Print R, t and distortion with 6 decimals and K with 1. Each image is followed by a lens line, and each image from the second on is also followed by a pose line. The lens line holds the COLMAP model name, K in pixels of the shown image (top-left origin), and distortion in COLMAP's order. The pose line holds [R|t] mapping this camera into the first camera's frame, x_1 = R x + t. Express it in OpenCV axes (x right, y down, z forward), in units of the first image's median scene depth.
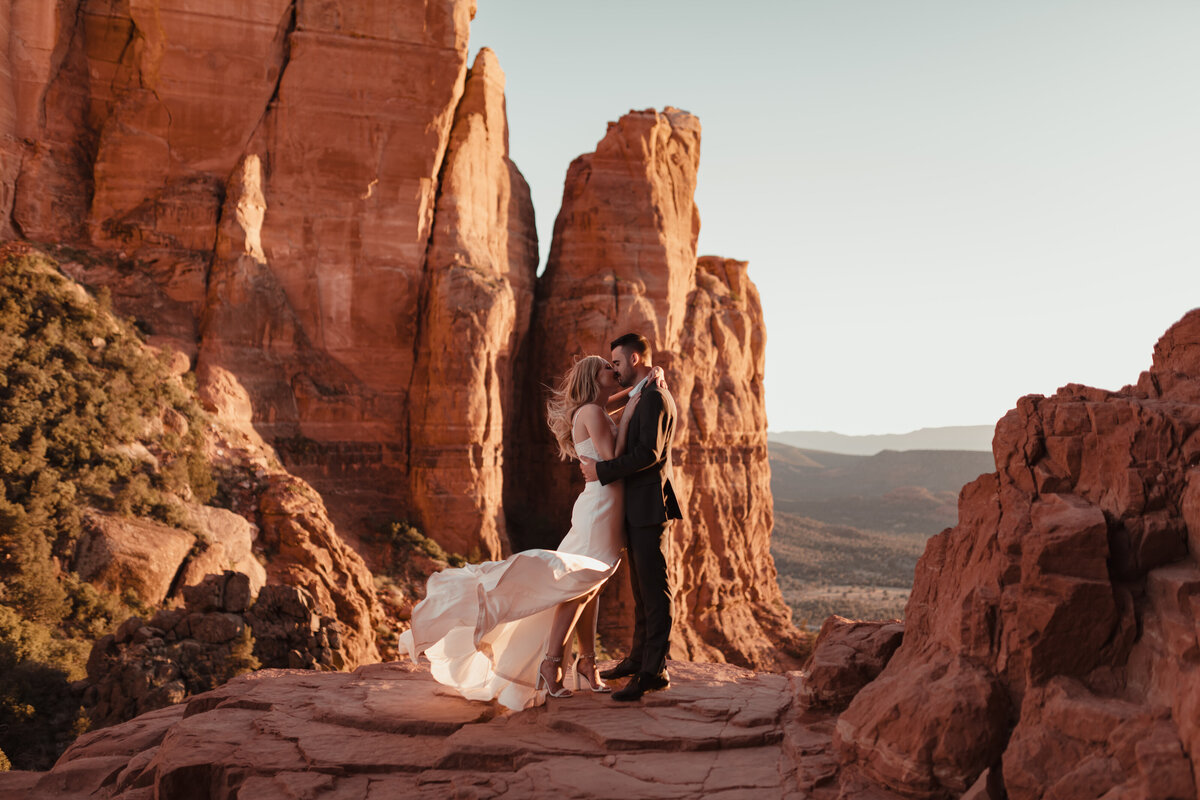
lens RADIAL K [[1125.9, 0, 609.1], [0, 1125.9, 398.3], [0, 0, 1]] dist [-0.000086, 0.000000]
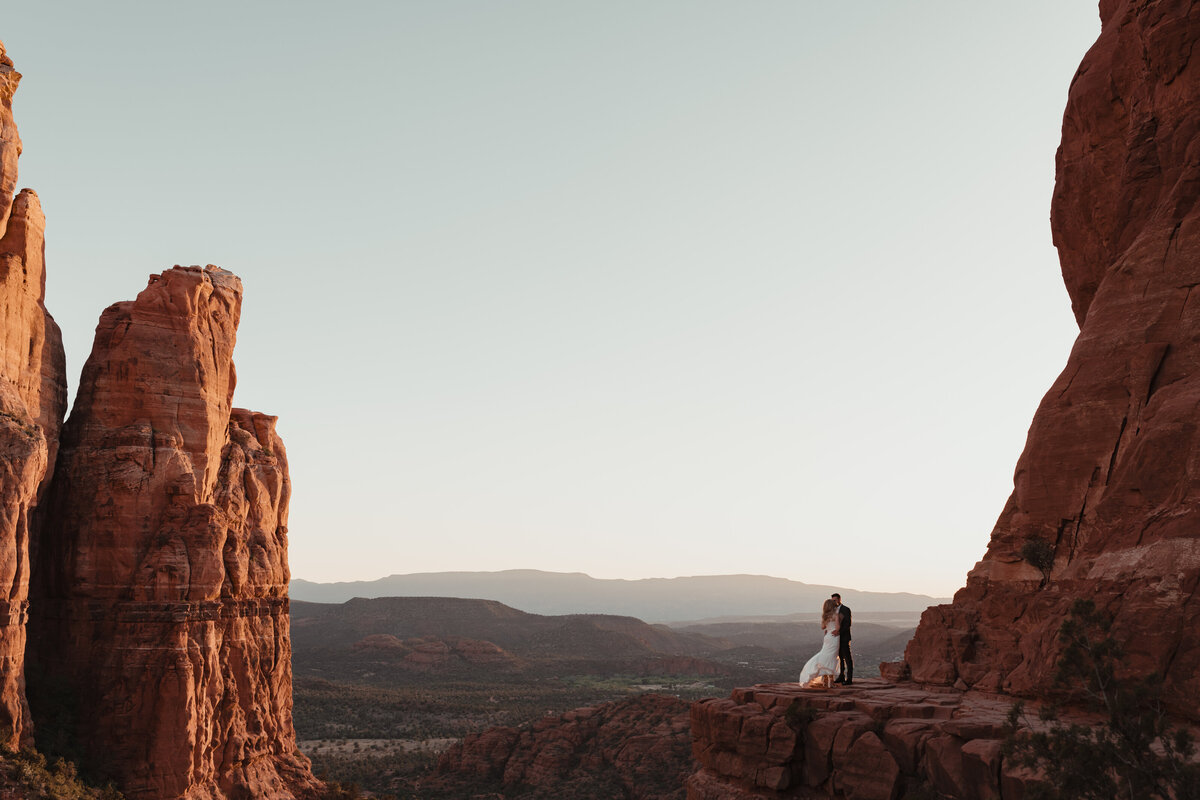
lens RADIAL K [[1125.9, 0, 602.5], [0, 1125.9, 396.6], [0, 0, 1]] dist [-0.000086, 0.000000]
pose [[0.896835, 0.063359, 0.437804, -0.074120], [-0.005600, 0.991237, -0.131979, -0.006121], [-0.442329, 0.115911, 0.889331, -0.065821]]
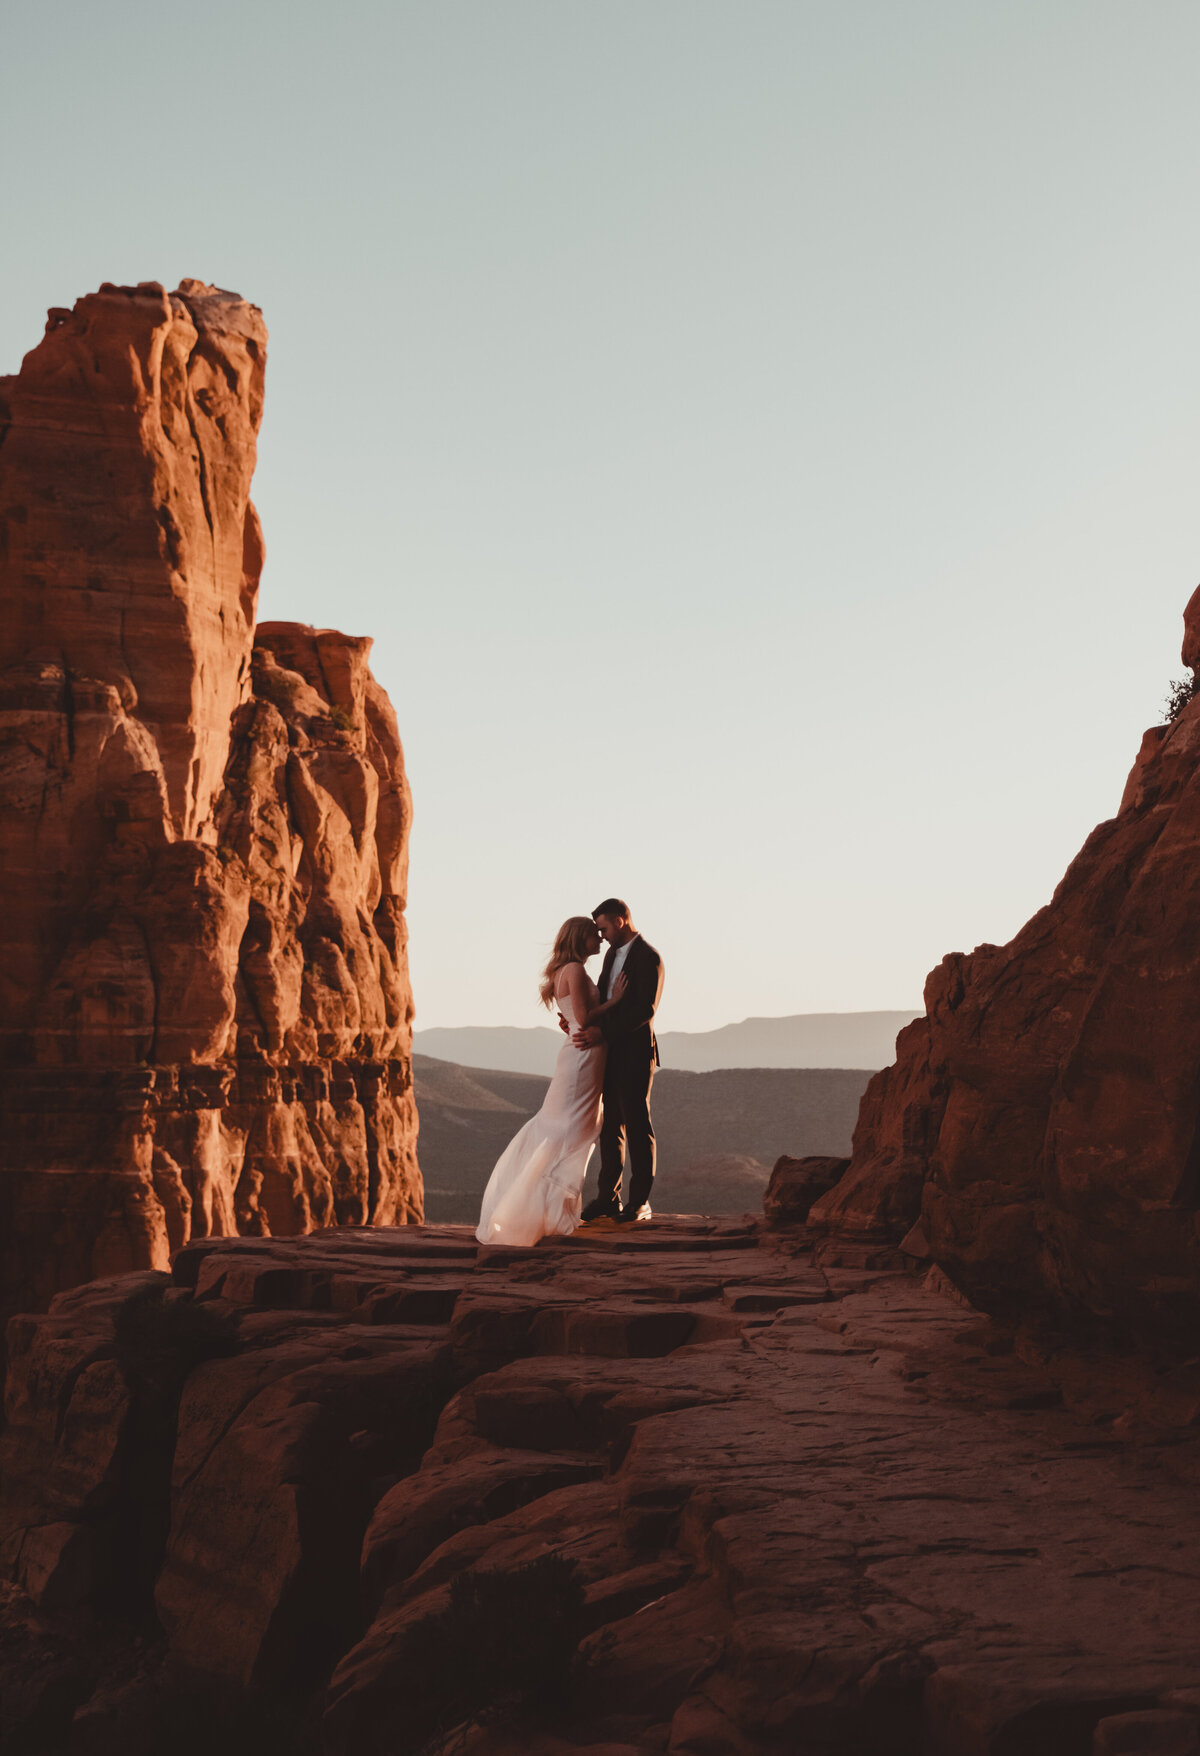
lens RADIAL K [[2681.7, 0, 618.1], [0, 2681.7, 830.7], [0, 0, 1]] dist [0.074291, 0.000000]
pose [[0.975117, 0.010082, 0.221460, -0.015845], [-0.000179, 0.999001, -0.044688, -0.000133], [-0.221689, 0.043537, 0.974145, -0.044575]]
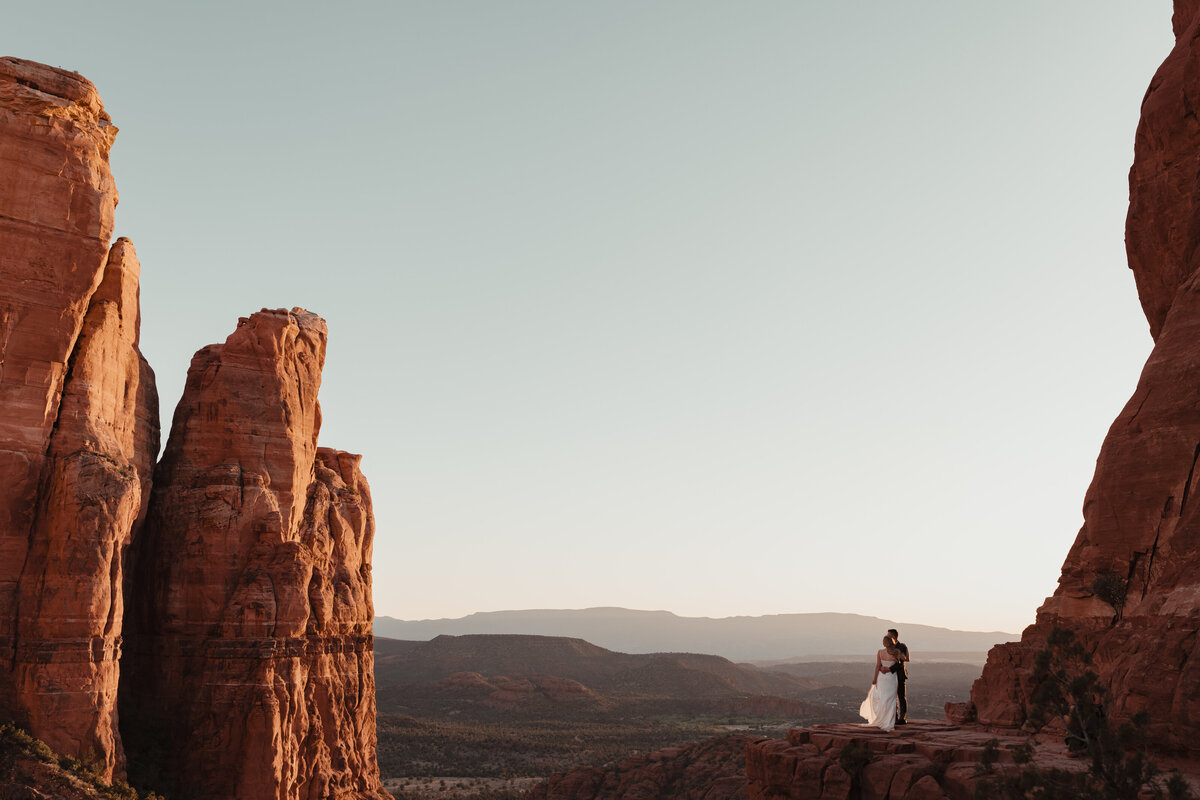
lens RADIAL K [[1125.9, 0, 603.2], [0, 1125.9, 396.5], [0, 0, 1]] dist [-0.000086, 0.000000]
pose [[0.926834, 0.066886, 0.369465, -0.070184], [-0.005835, 0.986452, -0.163946, -0.005841], [-0.375425, 0.149795, 0.914668, -0.065629]]
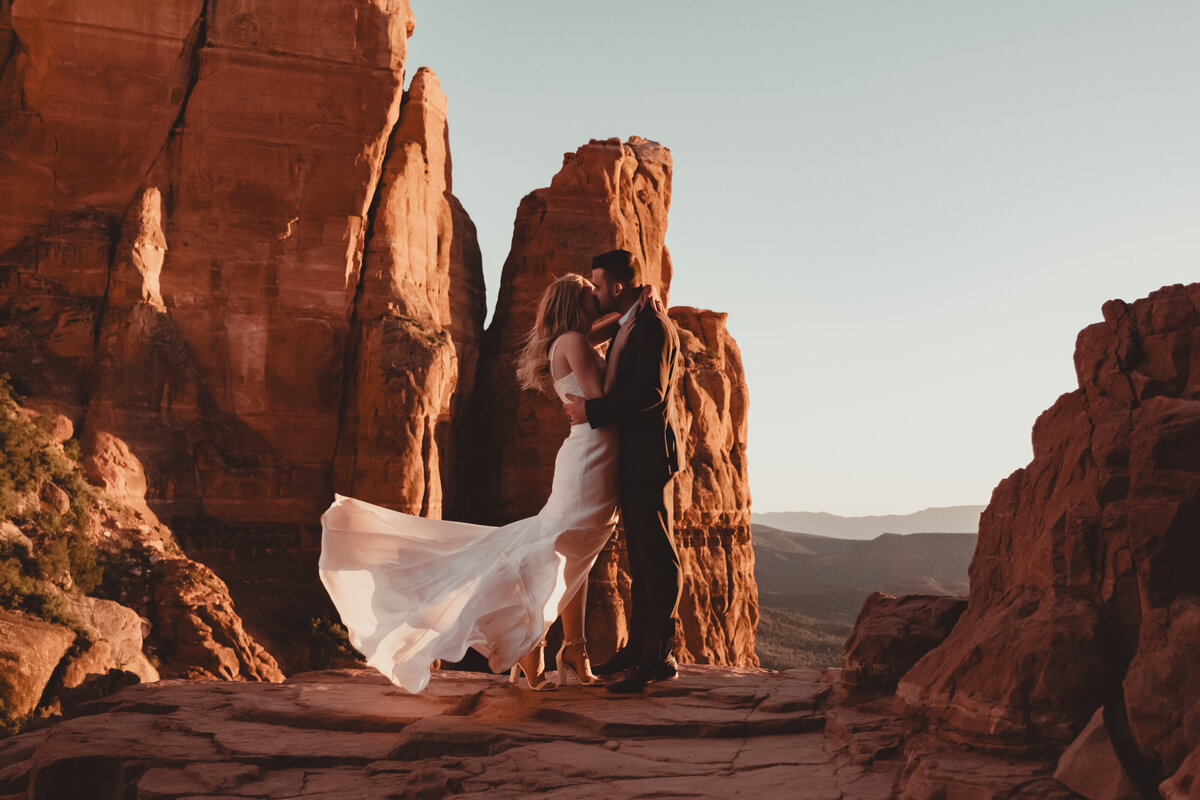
lens RADIAL K [[1305.1, 0, 608.4], [0, 1305.1, 397.4], [0, 0, 1]] dist [0.006140, 0.000000]
pose [[0.999473, -0.000775, 0.032441, -0.000751], [0.002702, 0.998231, -0.059401, 0.003187], [-0.032338, 0.059458, 0.997707, 0.001617]]
